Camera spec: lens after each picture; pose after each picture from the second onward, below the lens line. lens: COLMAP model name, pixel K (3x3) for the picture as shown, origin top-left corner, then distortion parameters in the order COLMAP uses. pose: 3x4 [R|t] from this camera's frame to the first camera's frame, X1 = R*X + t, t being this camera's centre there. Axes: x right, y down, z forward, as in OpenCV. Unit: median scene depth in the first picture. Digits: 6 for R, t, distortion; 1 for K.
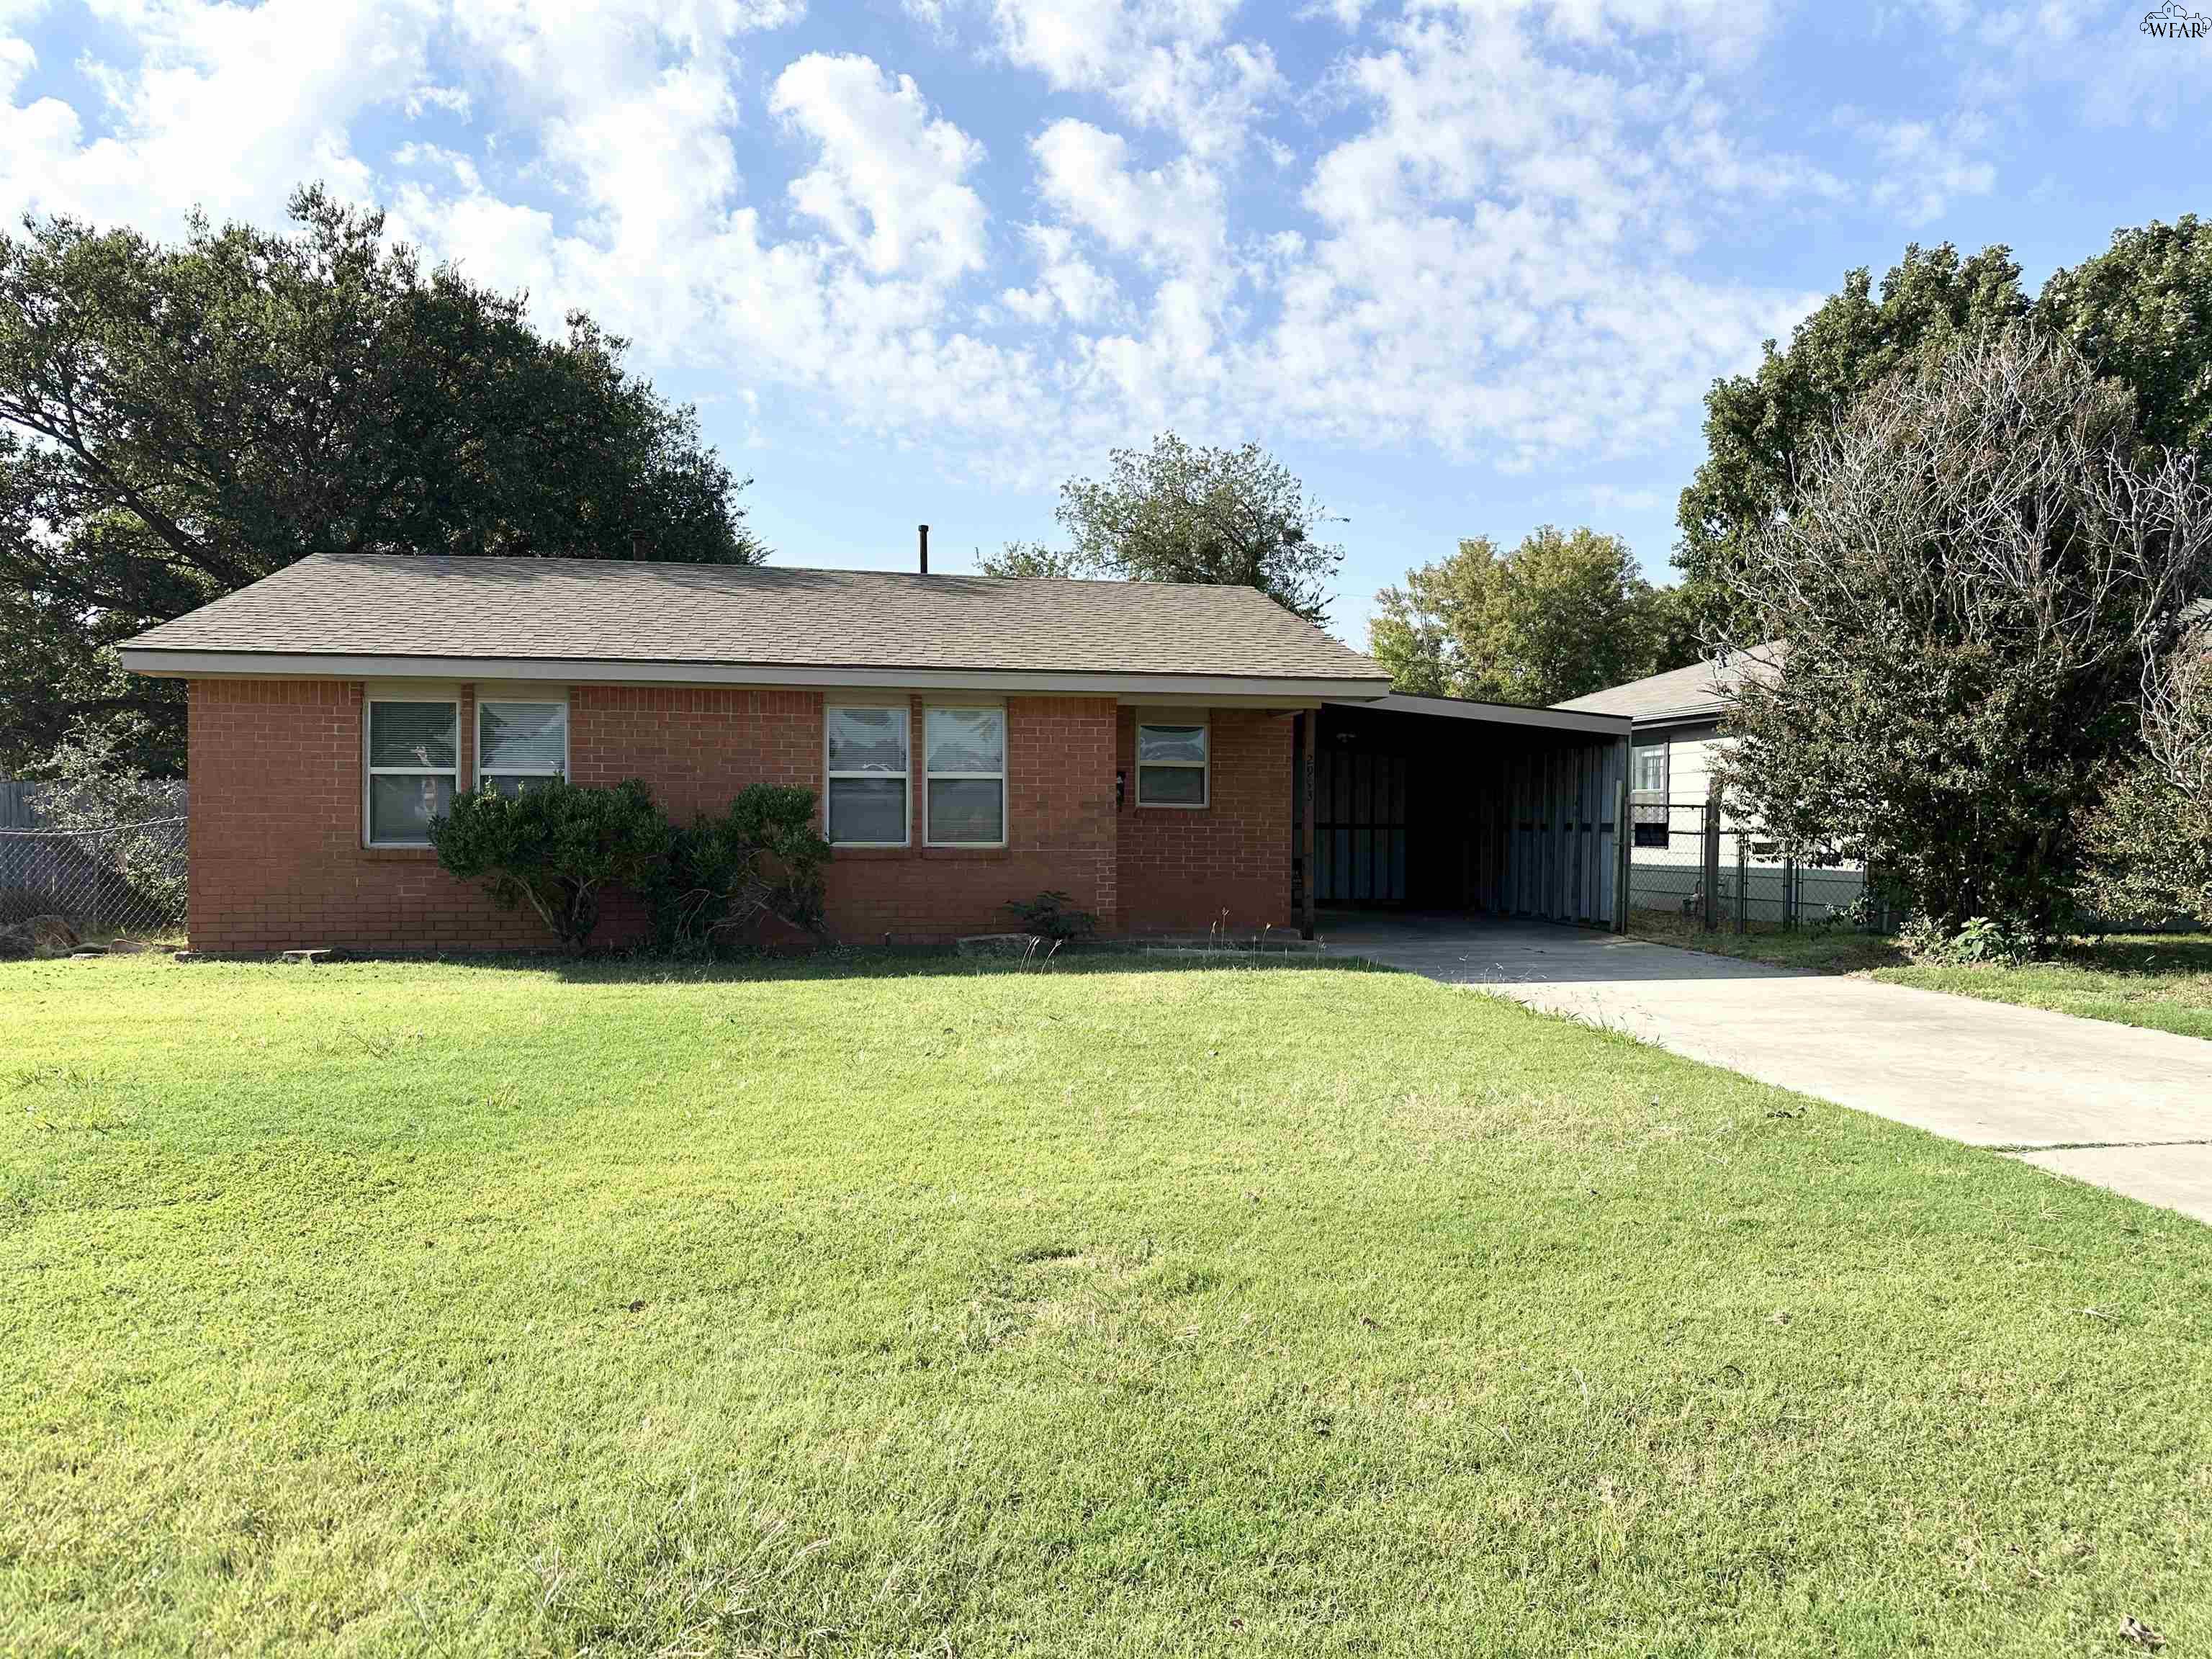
lens RADIAL K [[1525.4, 0, 1108.5], [0, 1525.4, 839.4], [0, 0, 1]] dist [0.024173, -0.026667]
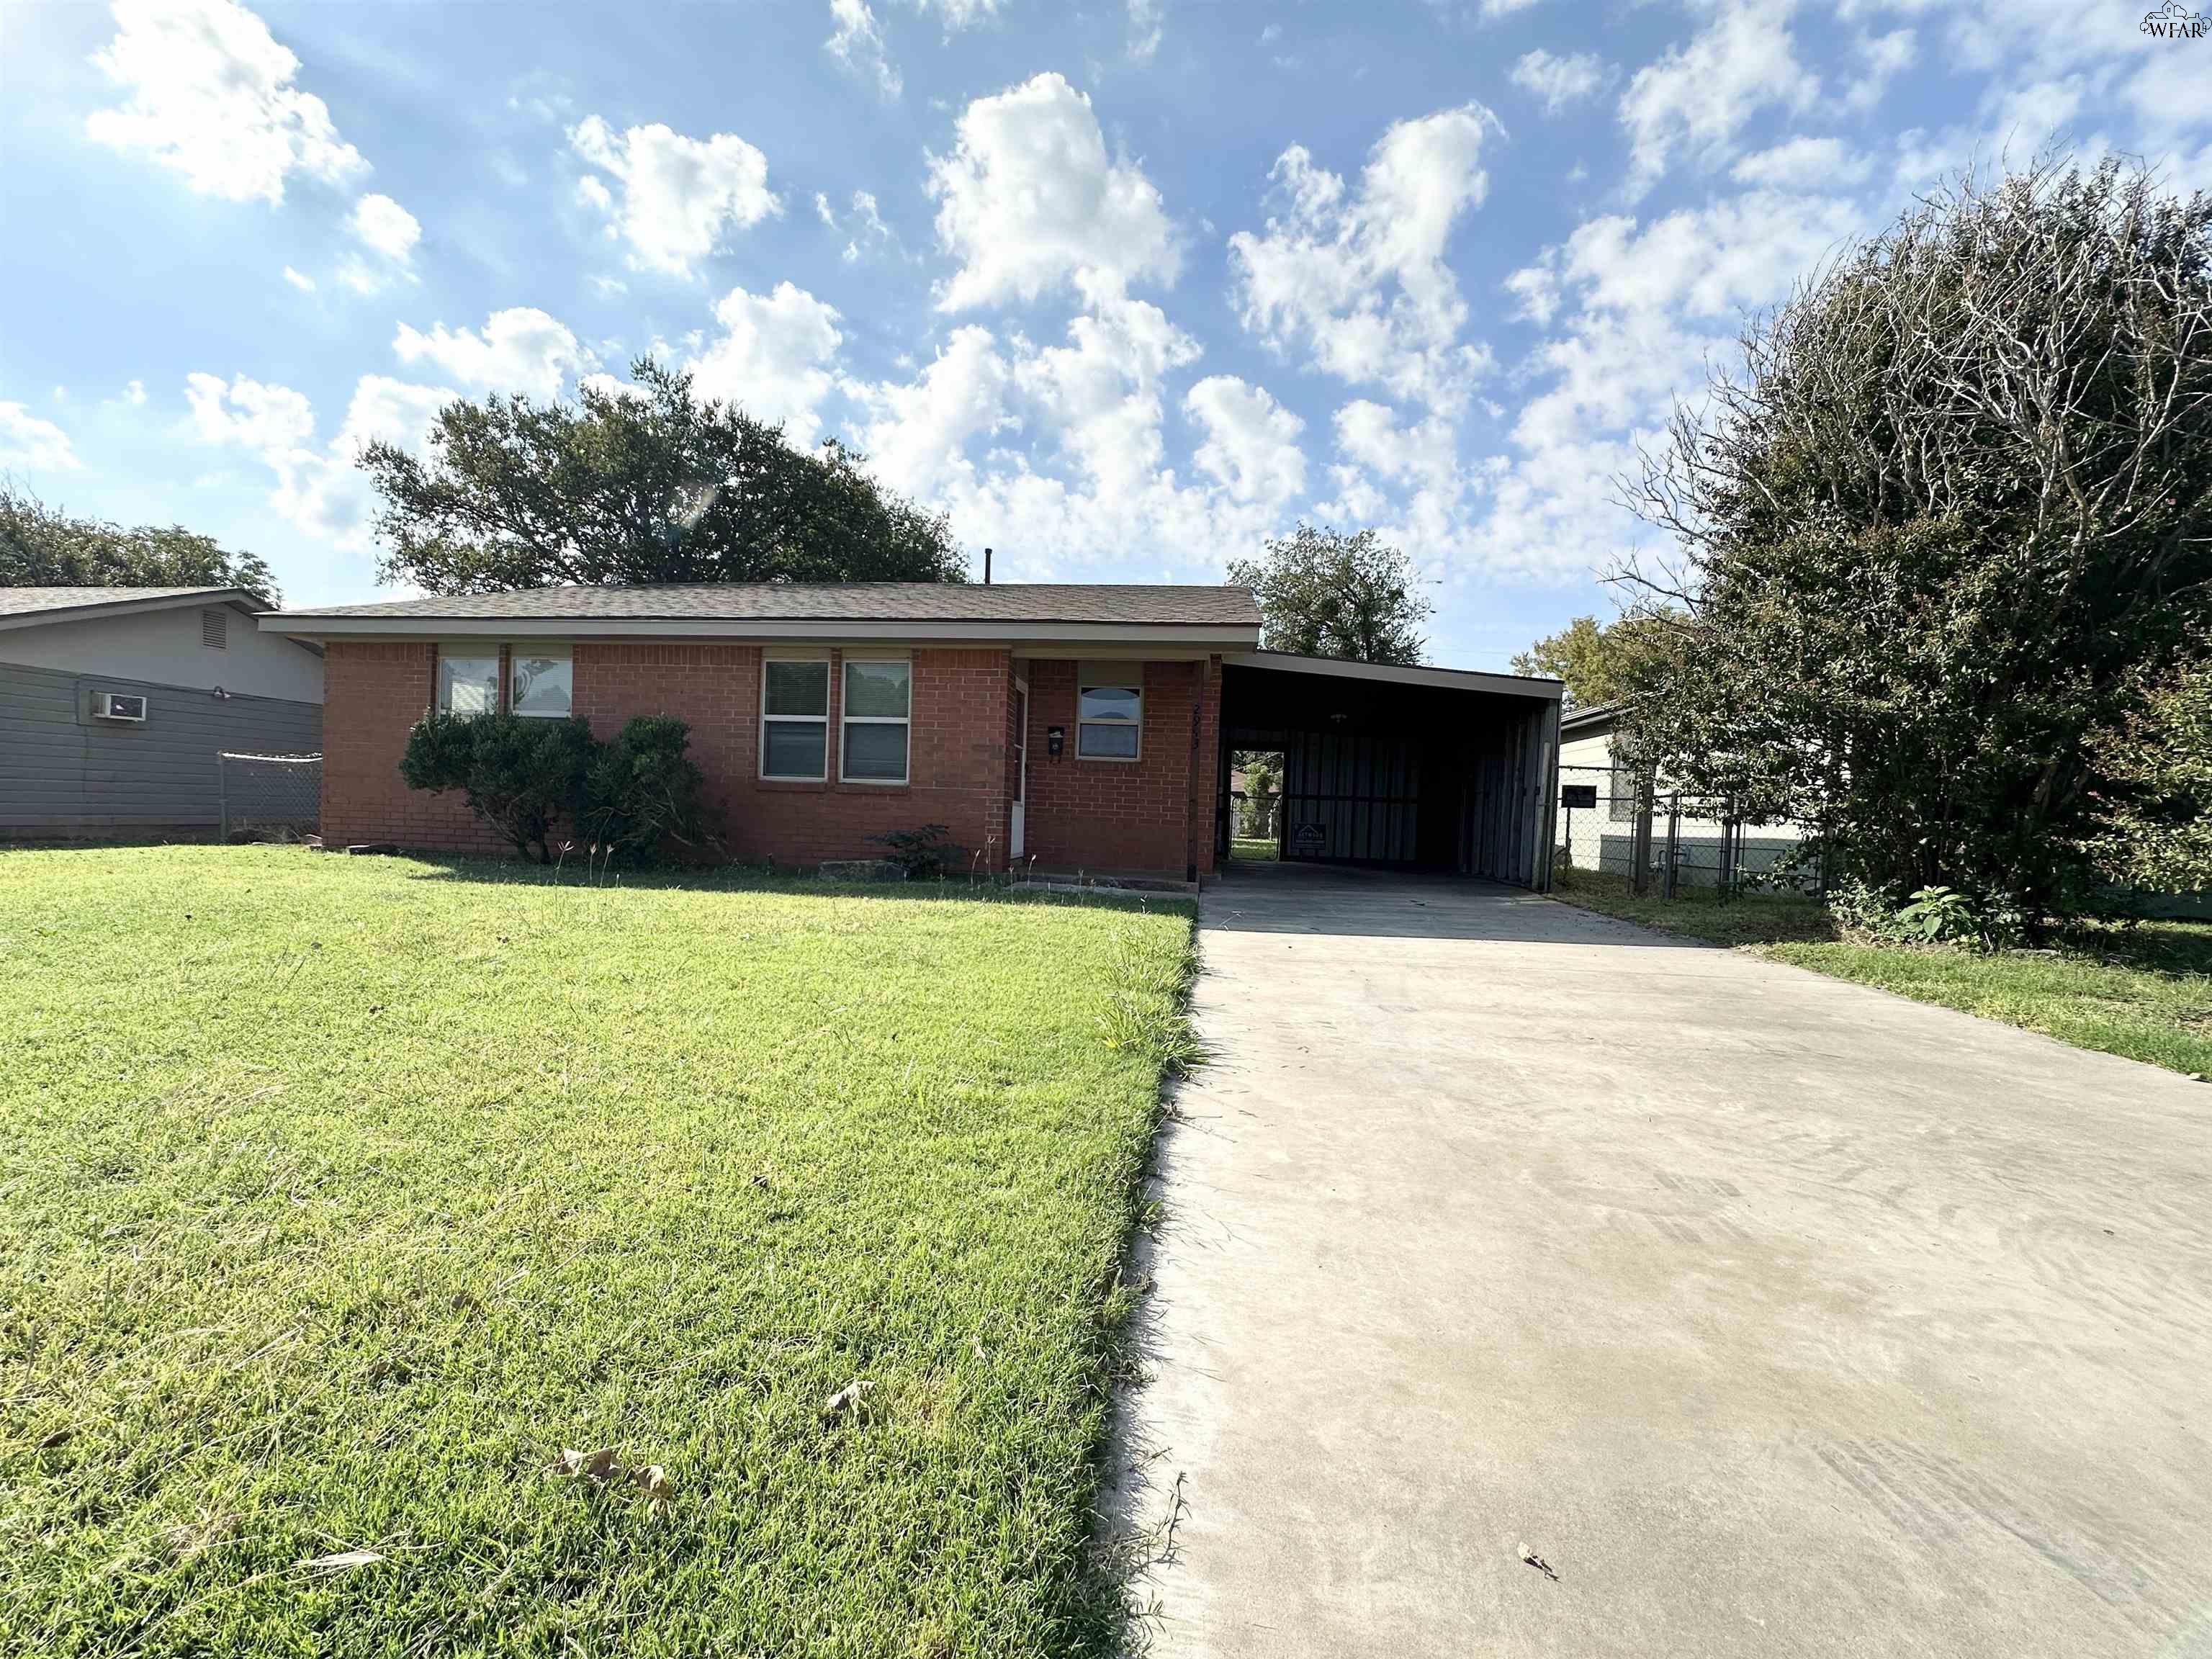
lens RADIAL K [[880.9, 0, 1105.6], [0, 880.9, 832.8], [0, 0, 1]] dist [-0.005686, 0.001146]
pose [[0.957736, 0.034247, -0.285604, 0.267080], [-0.032273, 0.999412, 0.011616, 0.029552], [0.285834, -0.001908, 0.958277, 0.414816]]
